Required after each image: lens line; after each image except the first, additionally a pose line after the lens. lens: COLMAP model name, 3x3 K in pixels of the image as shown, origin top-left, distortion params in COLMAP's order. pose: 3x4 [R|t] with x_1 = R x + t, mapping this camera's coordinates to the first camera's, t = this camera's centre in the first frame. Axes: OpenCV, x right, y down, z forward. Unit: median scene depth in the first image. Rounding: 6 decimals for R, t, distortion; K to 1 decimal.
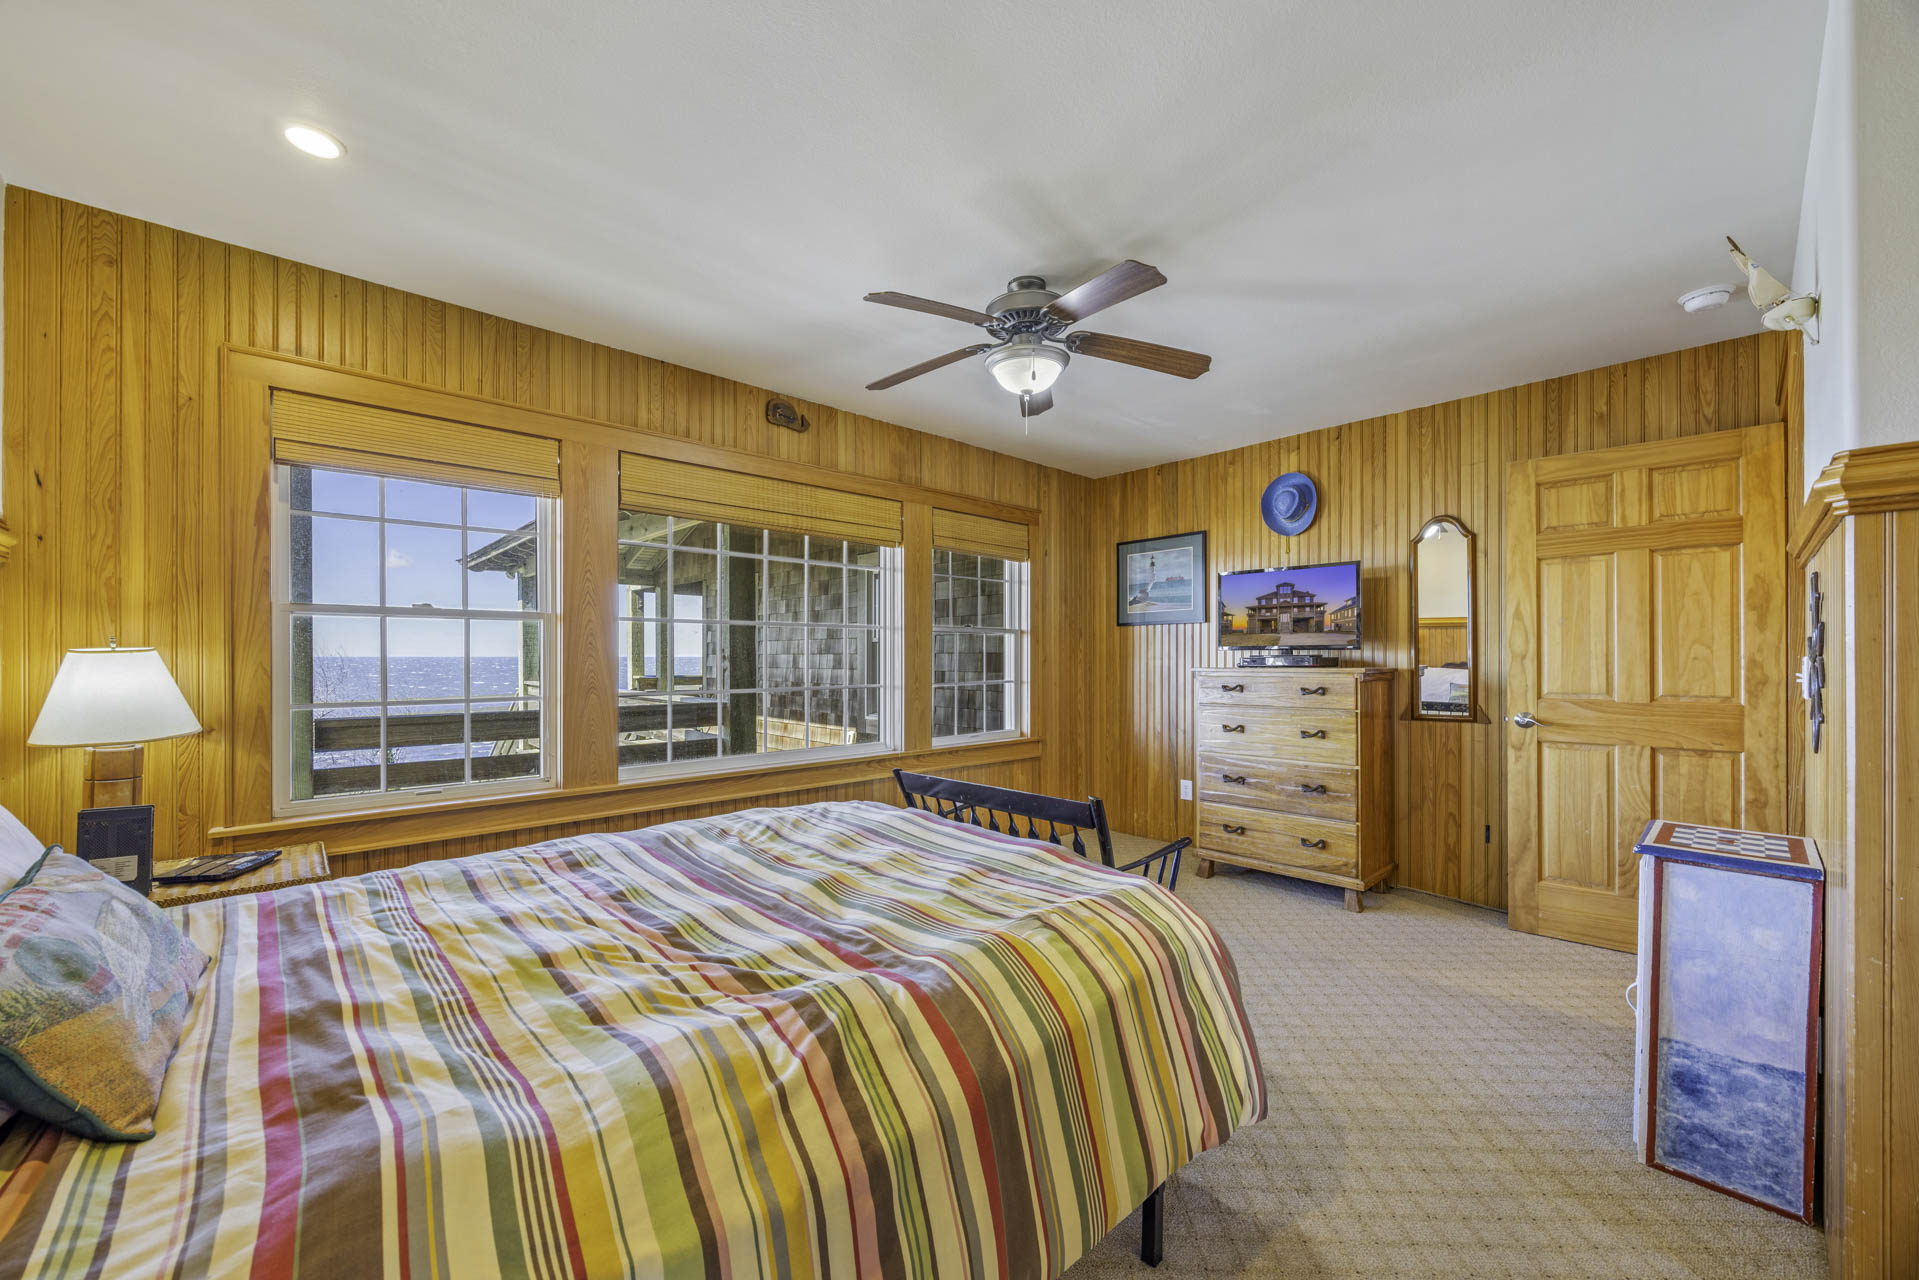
lens RADIAL K [[745.5, 0, 961.5], [0, 745.5, 656.7], [0, 0, 1]] dist [-0.009200, 0.003528]
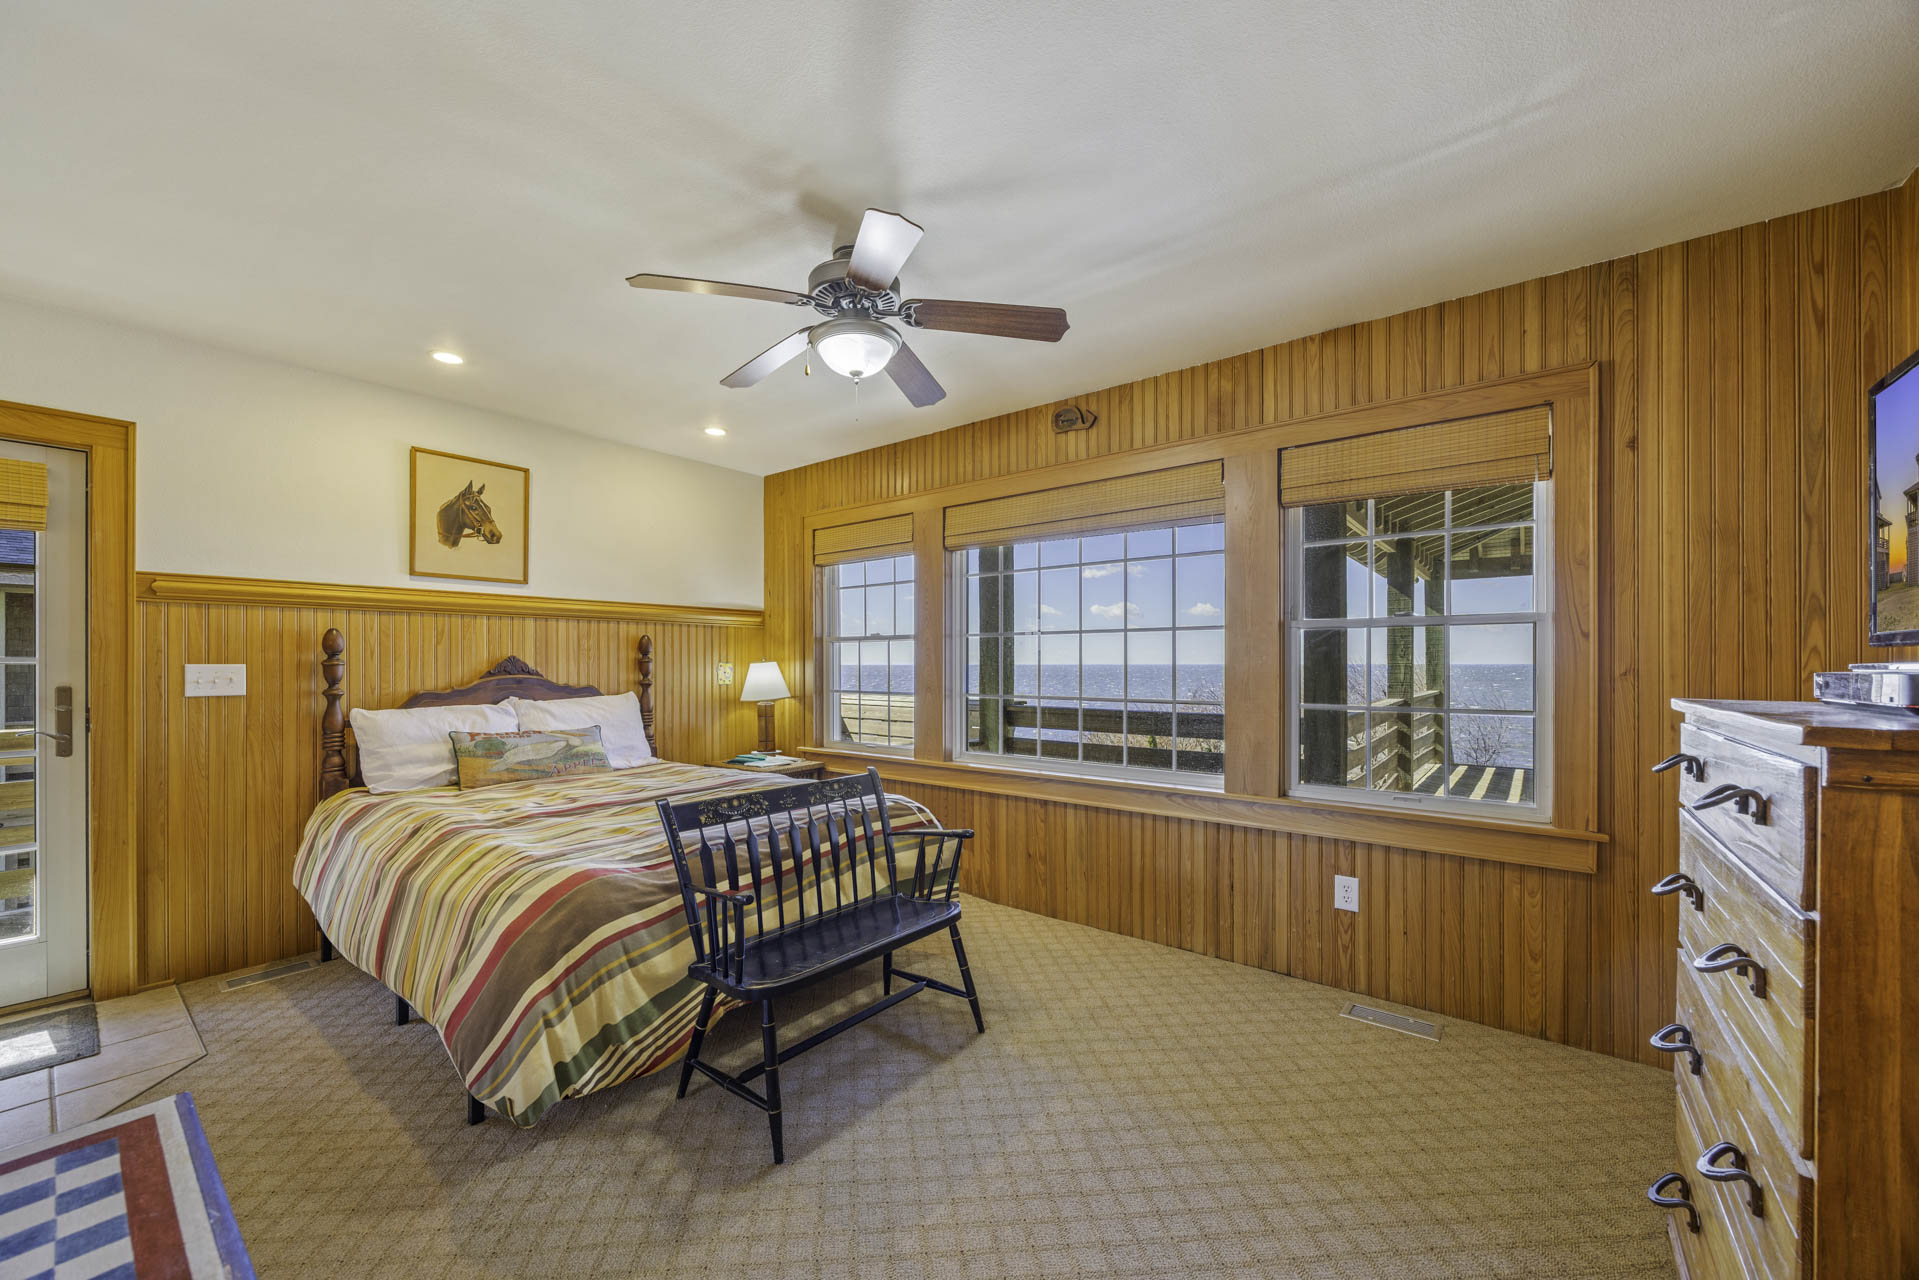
lens RADIAL K [[745.5, 0, 941.3], [0, 745.5, 663.3], [0, 0, 1]] dist [-0.009200, 0.003528]
pose [[0.118874, -0.001418, -0.992908, 0.626128], [-0.002648, 0.999995, -0.001745, -0.000120], [0.992906, 0.002837, 0.118870, 0.624428]]
